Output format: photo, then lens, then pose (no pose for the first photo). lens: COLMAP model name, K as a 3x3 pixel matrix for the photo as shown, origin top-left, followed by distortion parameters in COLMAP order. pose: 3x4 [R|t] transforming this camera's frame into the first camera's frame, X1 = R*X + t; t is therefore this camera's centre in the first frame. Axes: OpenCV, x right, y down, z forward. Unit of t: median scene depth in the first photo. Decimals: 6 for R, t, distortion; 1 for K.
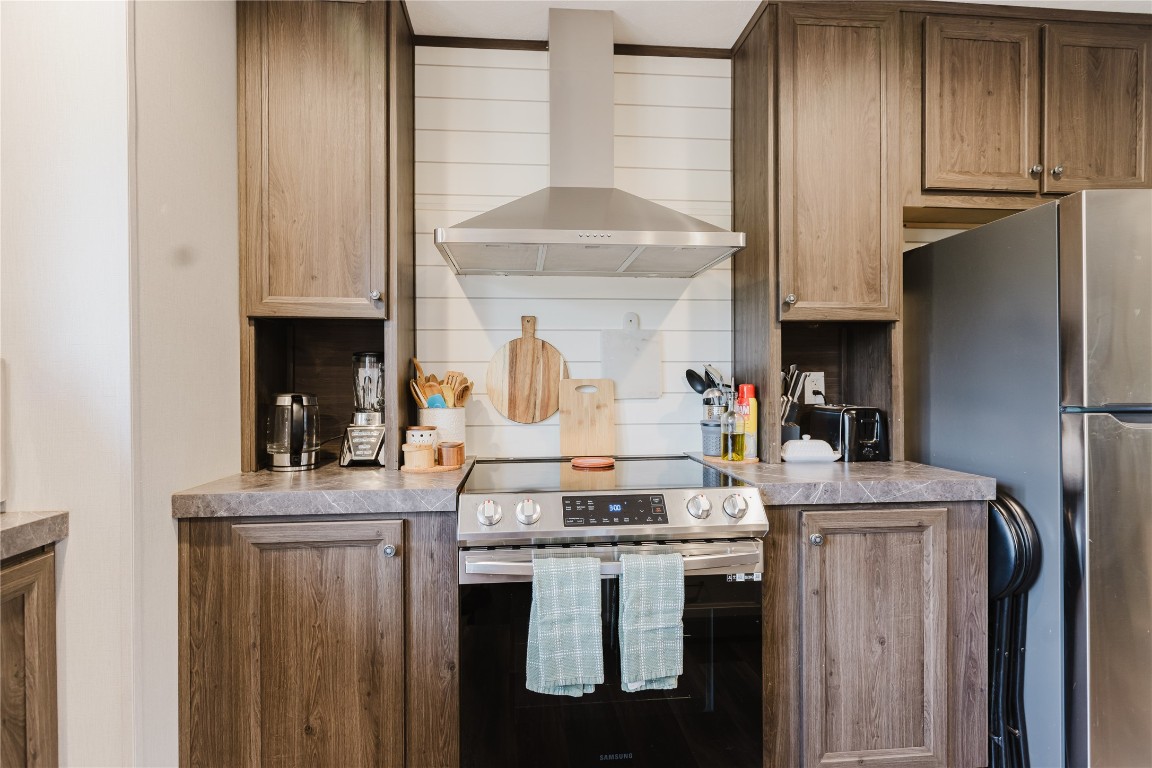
lens RADIAL K [[545.0, 0, 567.2], [0, 545.0, 381.5], [0, 0, 1]] dist [-0.000566, -0.001737]
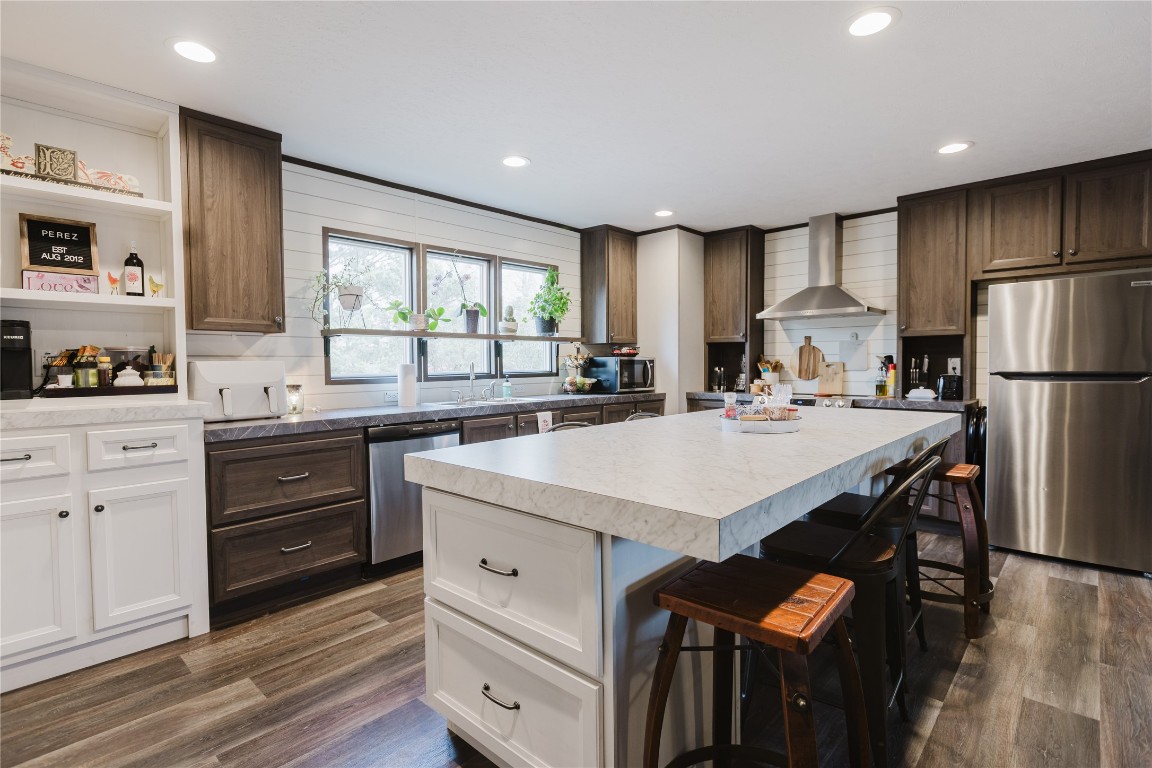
lens RADIAL K [[545.0, 0, 576.1], [0, 545.0, 380.0], [0, 0, 1]] dist [-0.000566, -0.001737]
pose [[0.670301, 0.022984, -0.741733, 1.152583], [-0.004507, 0.999628, 0.026902, 0.017024], [0.742076, -0.014689, 0.670155, -1.546098]]
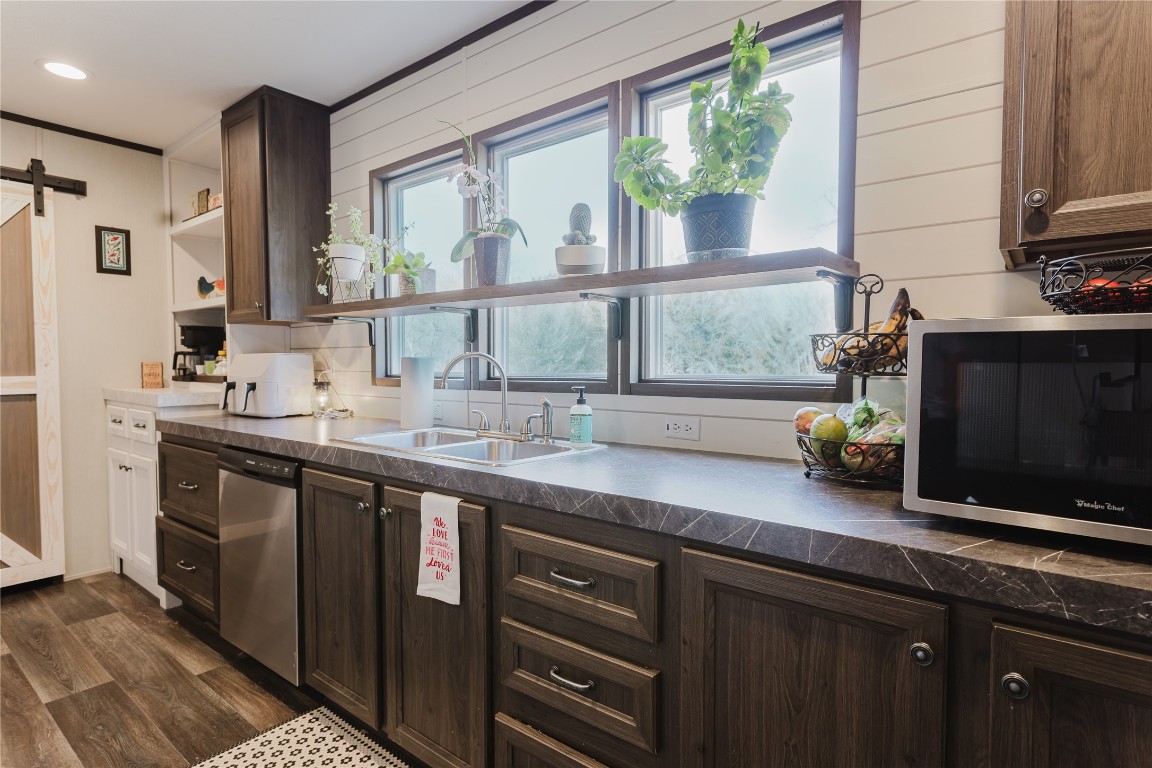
lens RADIAL K [[589.5, 0, 576.6], [0, 589.5, 383.4], [0, 0, 1]] dist [-0.001245, -0.001223]
pose [[-0.686975, 0.032514, -0.725954, -0.968181], [-0.004343, 0.998797, 0.048843, 0.000917], [0.726668, 0.036707, -0.686007, 1.967421]]
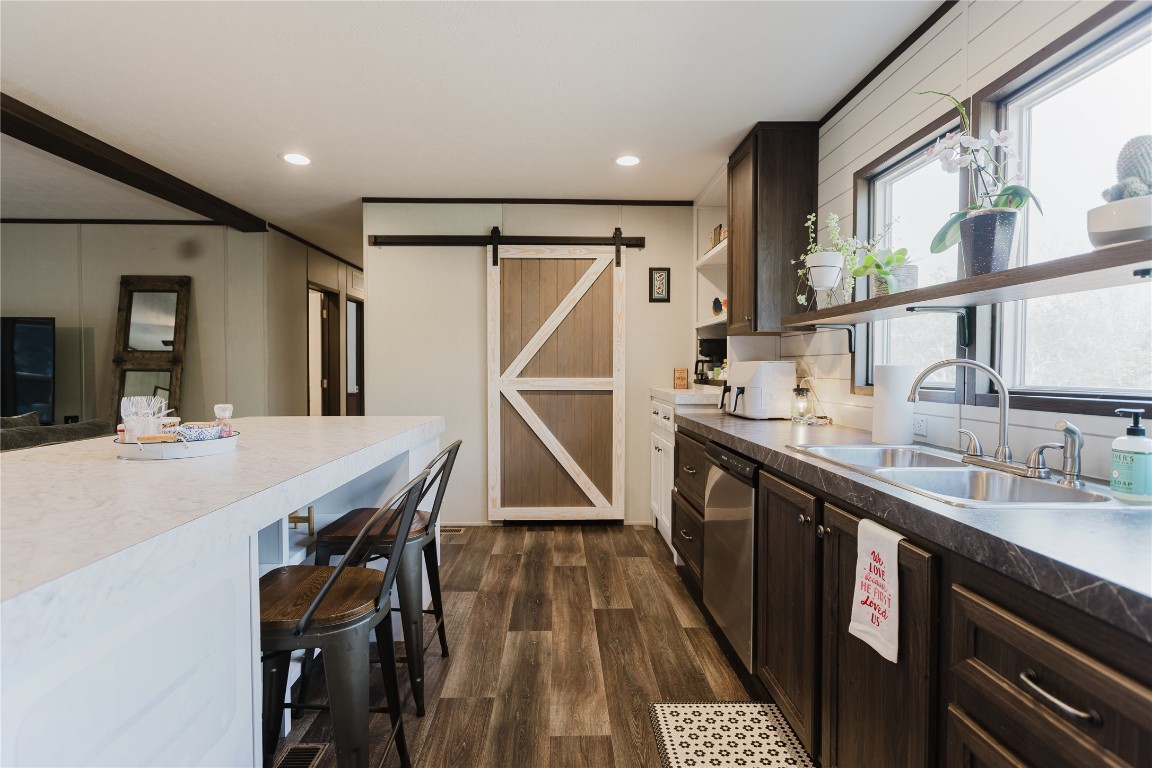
lens RADIAL K [[545.0, 0, 569.2], [0, 545.0, 376.9], [0, 0, 1]] dist [-0.000566, -0.001737]
pose [[-0.997591, 0.002621, 0.069317, -1.199470], [0.004690, 0.999547, 0.029713, -0.005392], [-0.069208, 0.029966, -0.997152, 1.926347]]
